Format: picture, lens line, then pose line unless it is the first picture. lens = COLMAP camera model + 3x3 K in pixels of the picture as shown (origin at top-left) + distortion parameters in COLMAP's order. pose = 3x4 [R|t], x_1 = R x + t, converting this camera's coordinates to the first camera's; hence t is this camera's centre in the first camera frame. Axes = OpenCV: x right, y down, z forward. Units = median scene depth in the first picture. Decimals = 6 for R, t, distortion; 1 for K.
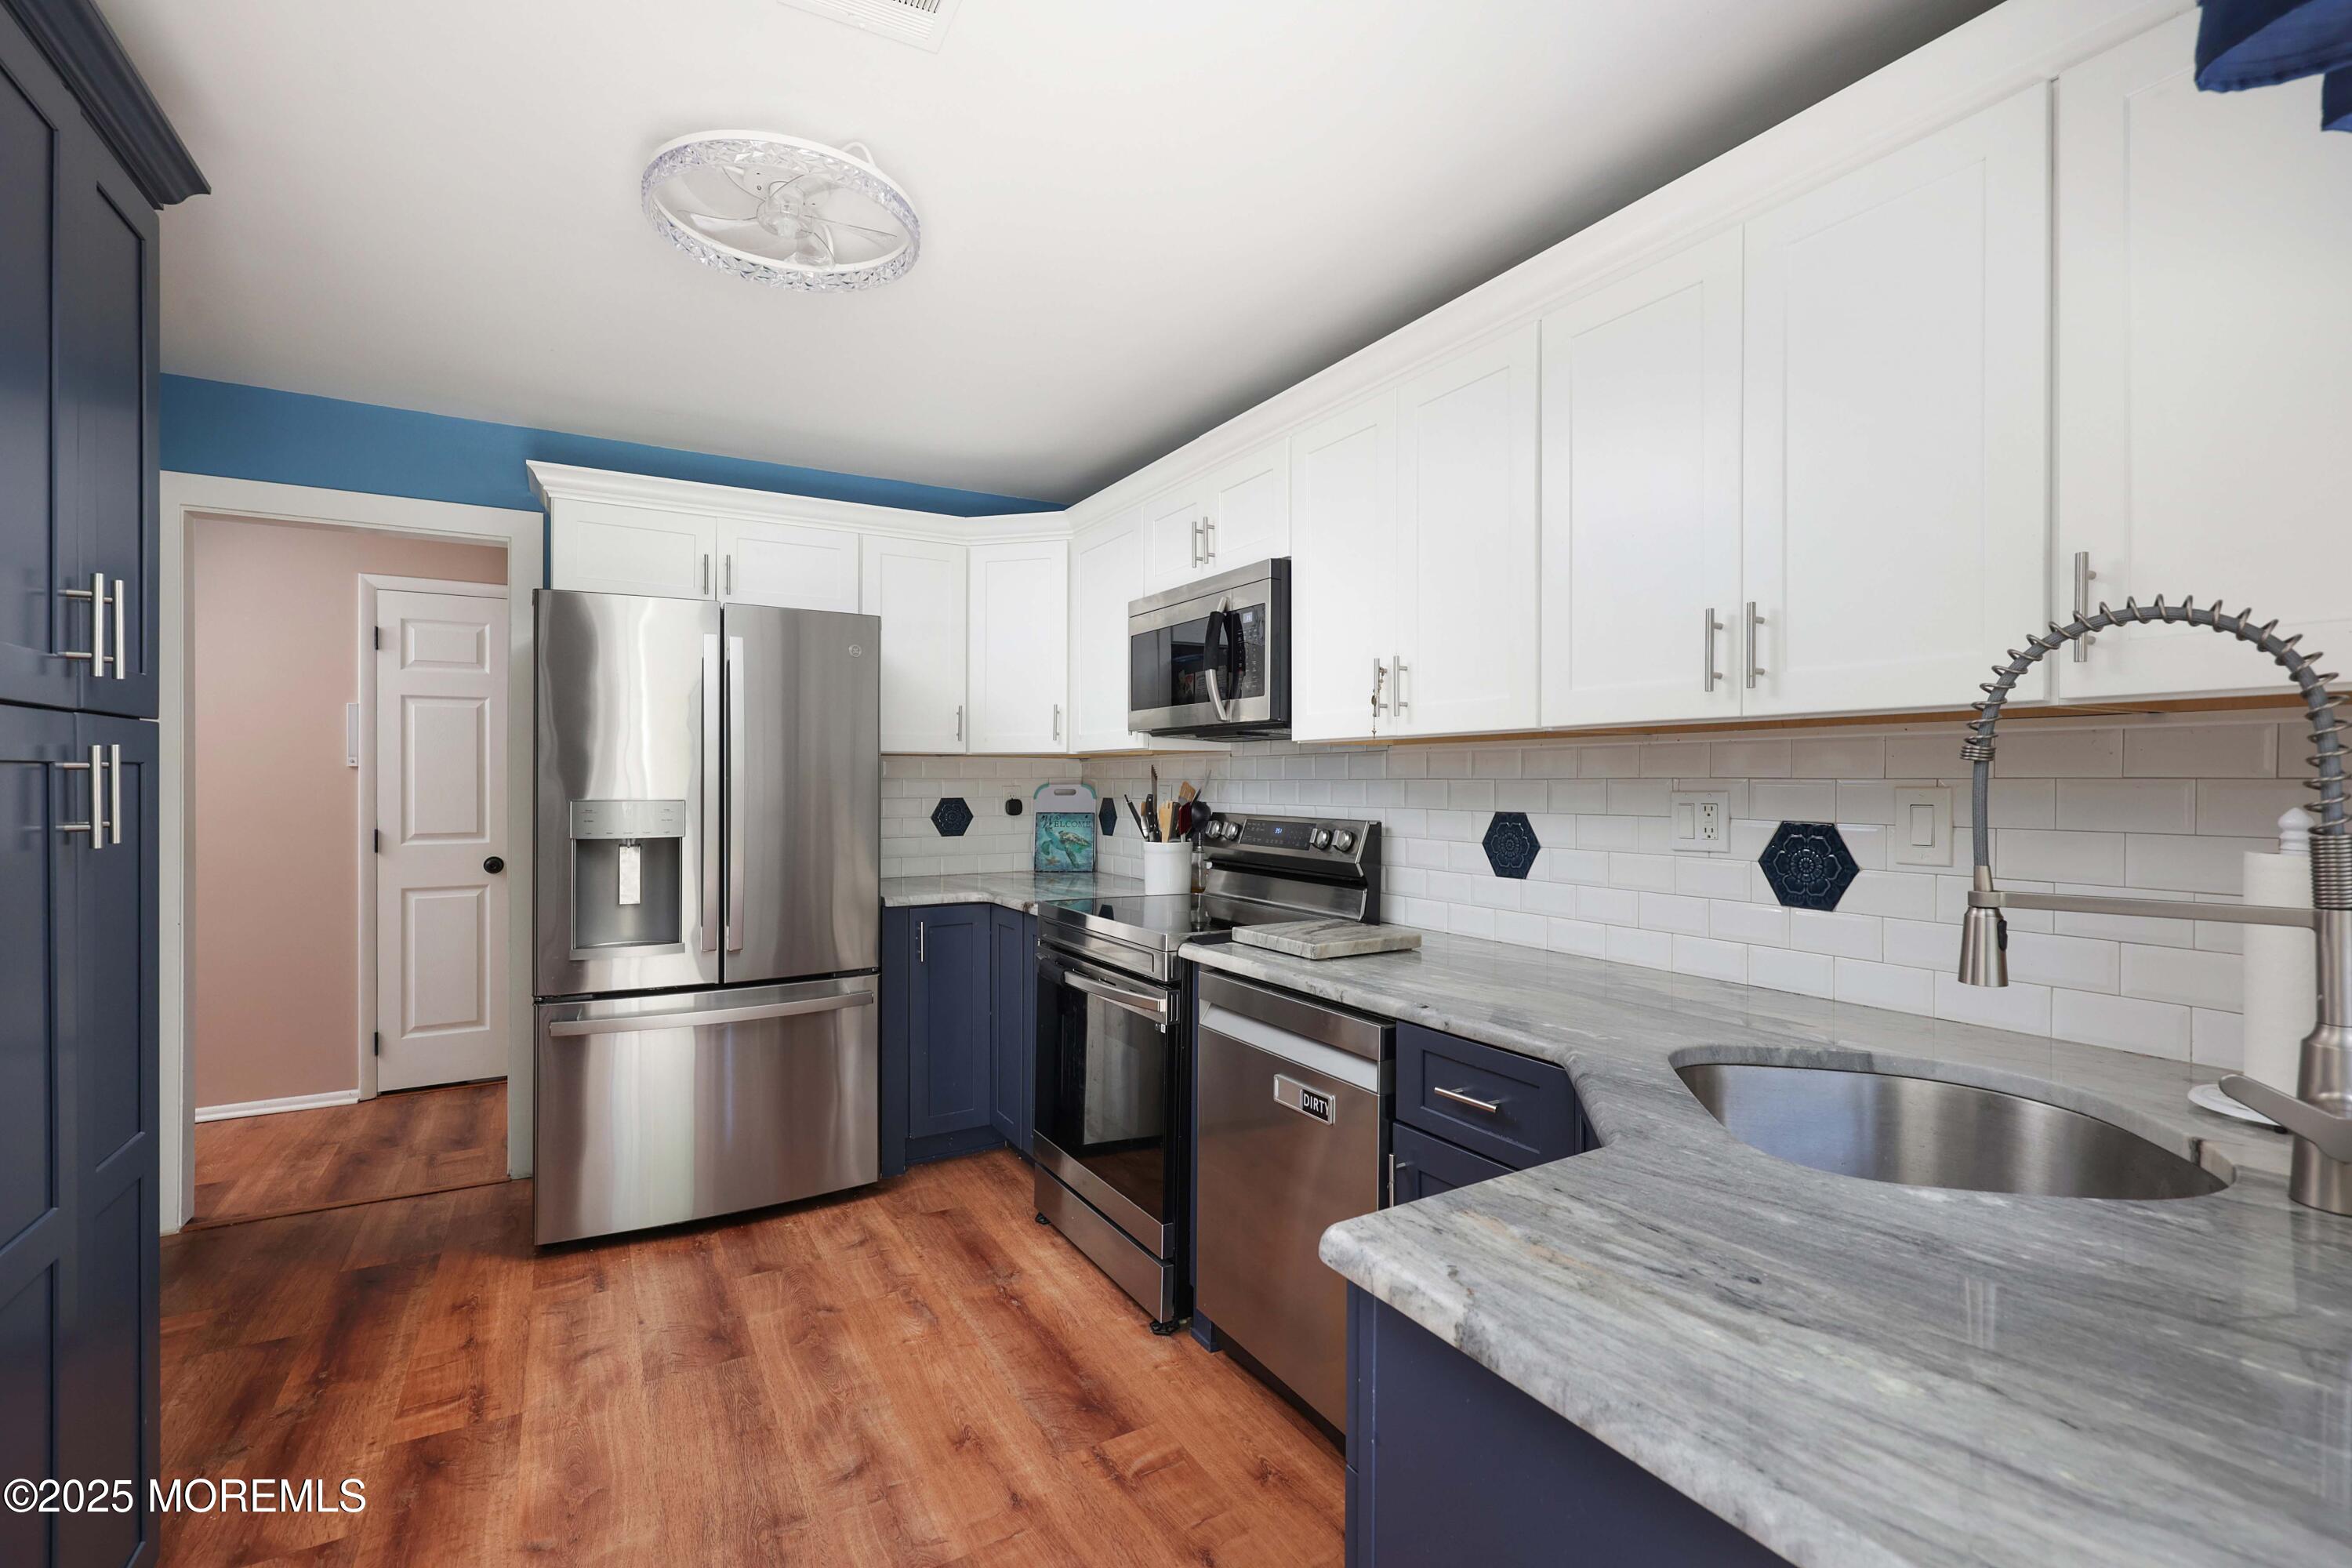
lens RADIAL K [[1067.6, 0, 1176.0], [0, 1067.6, 784.0], [0, 0, 1]] dist [-0.000314, -0.000018]
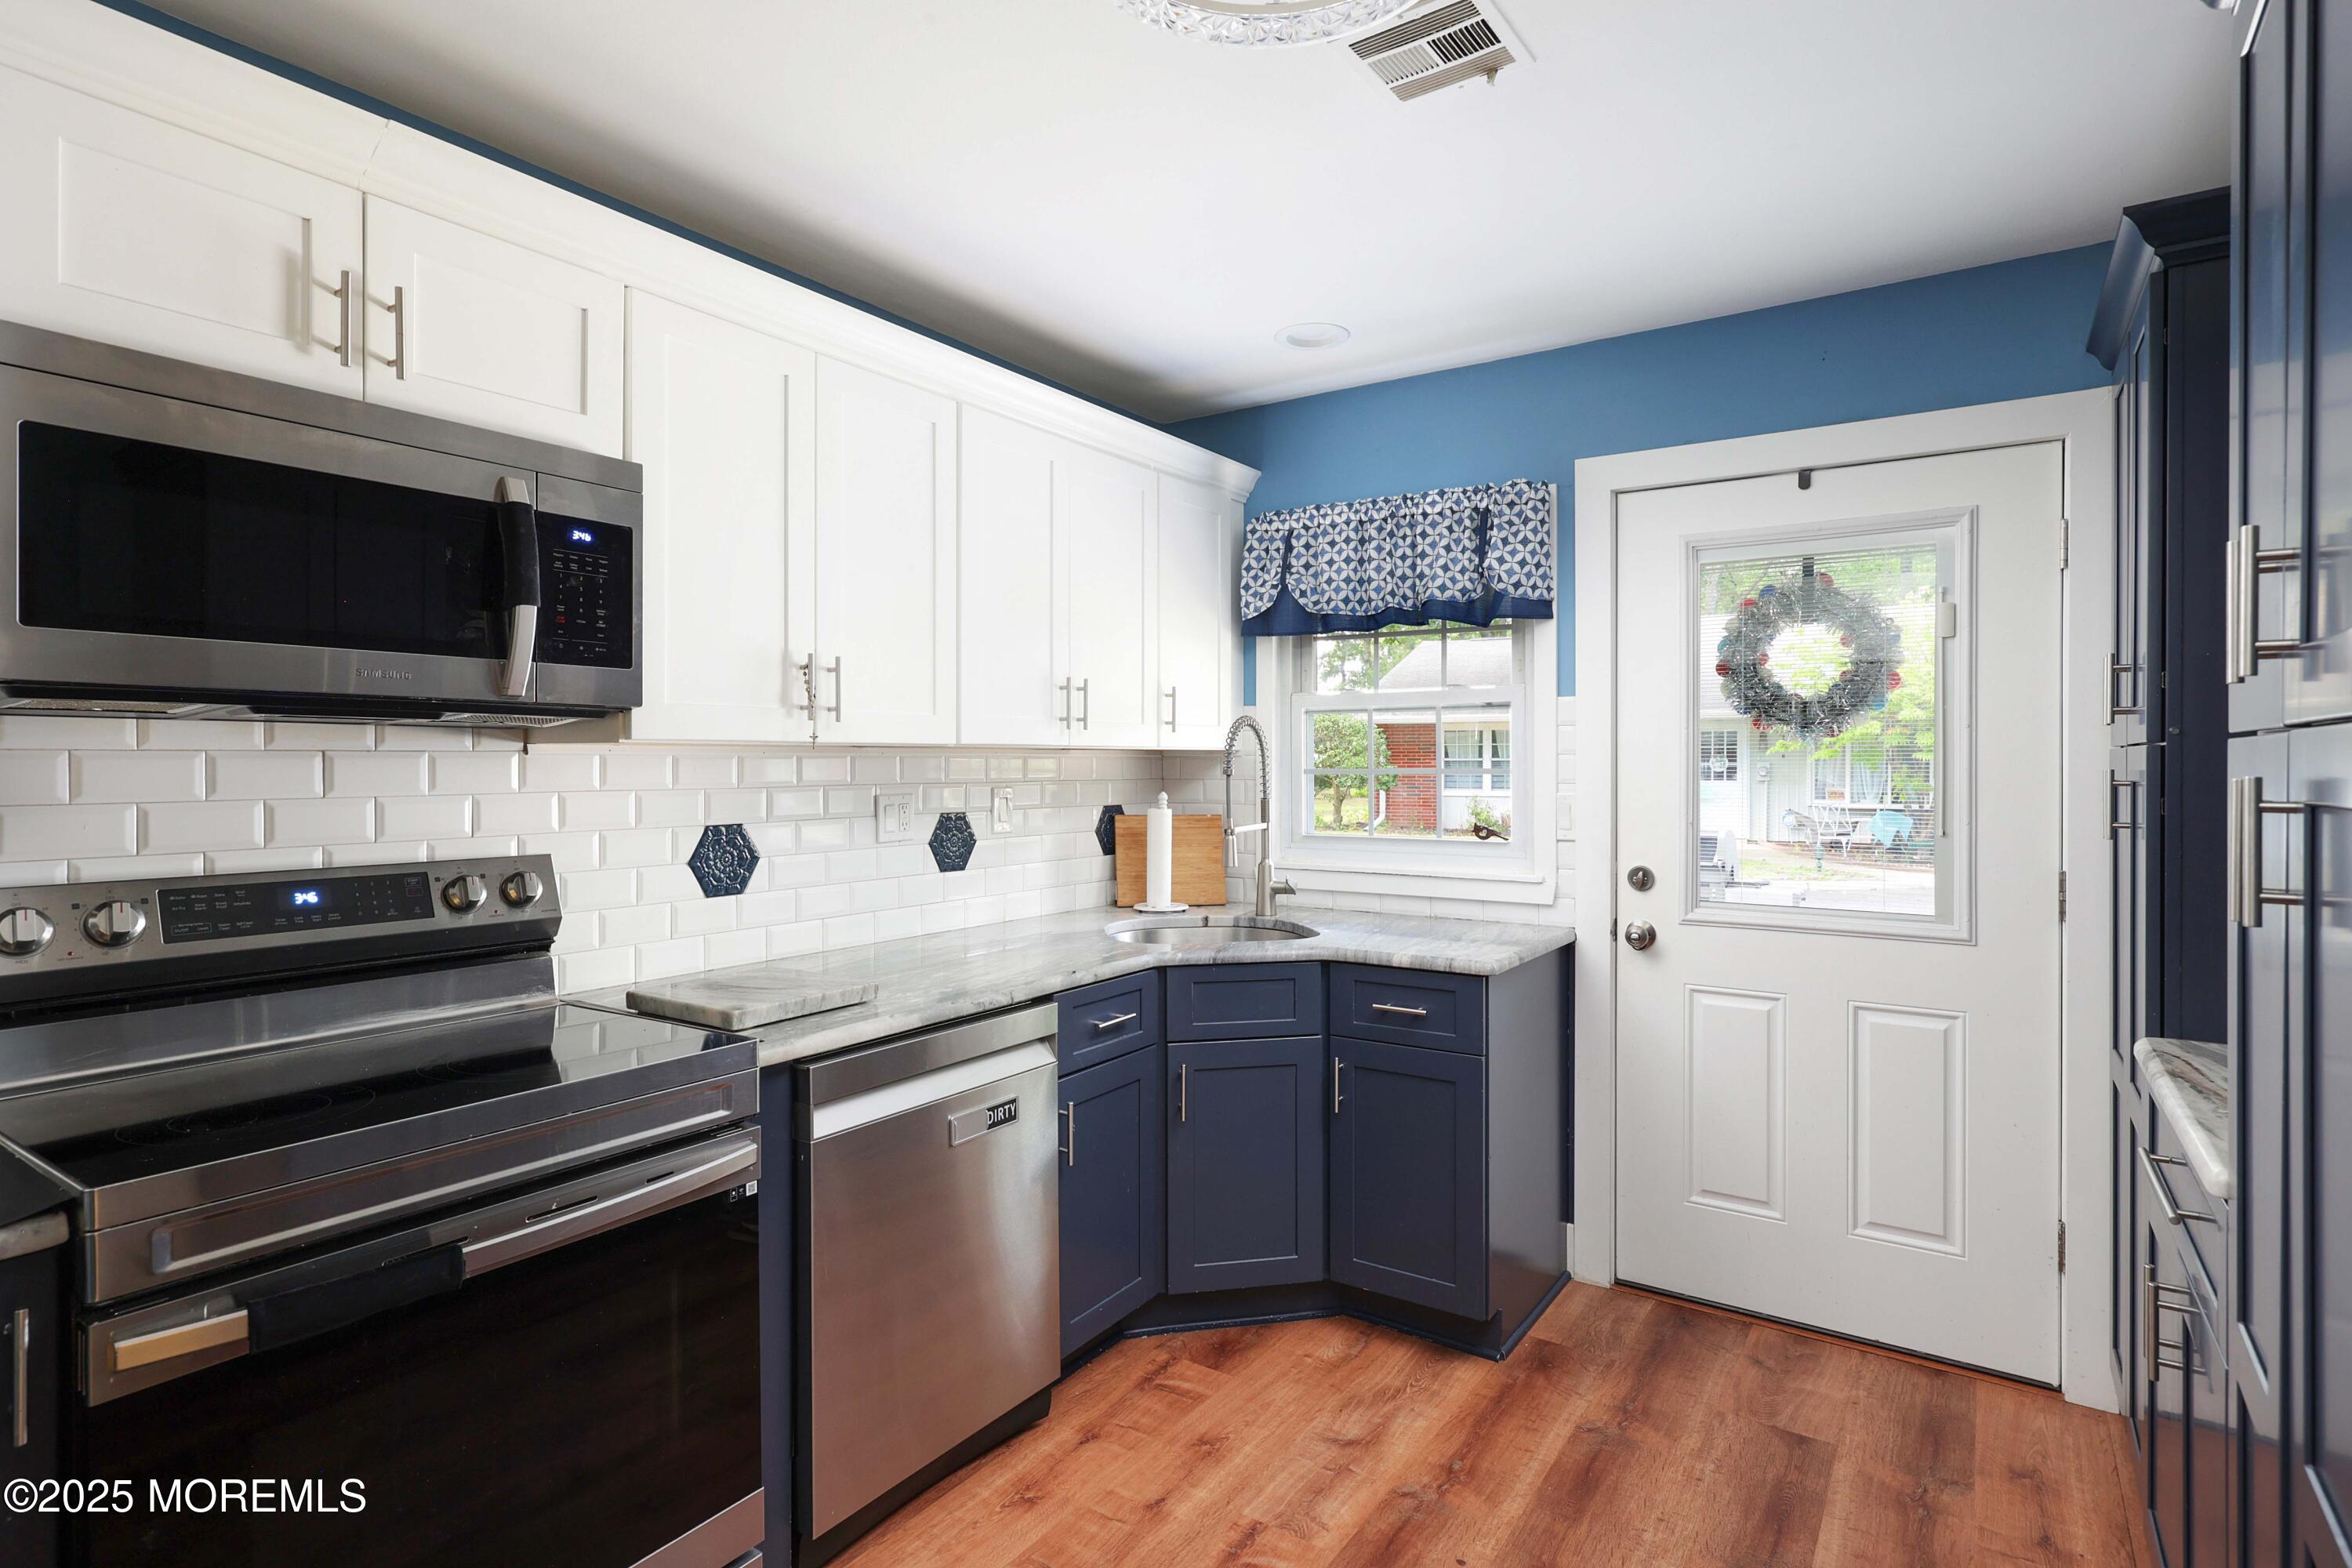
lens RADIAL K [[1191.2, 0, 1176.0], [0, 1191.2, 784.0], [0, 0, 1]] dist [-0.000177, 0.000001]
pose [[-0.421222, -0.002657, 0.906954, -0.857628], [0.016638, 0.999805, 0.010656, -0.014368], [-0.906805, 0.019578, -0.421096, 1.195288]]
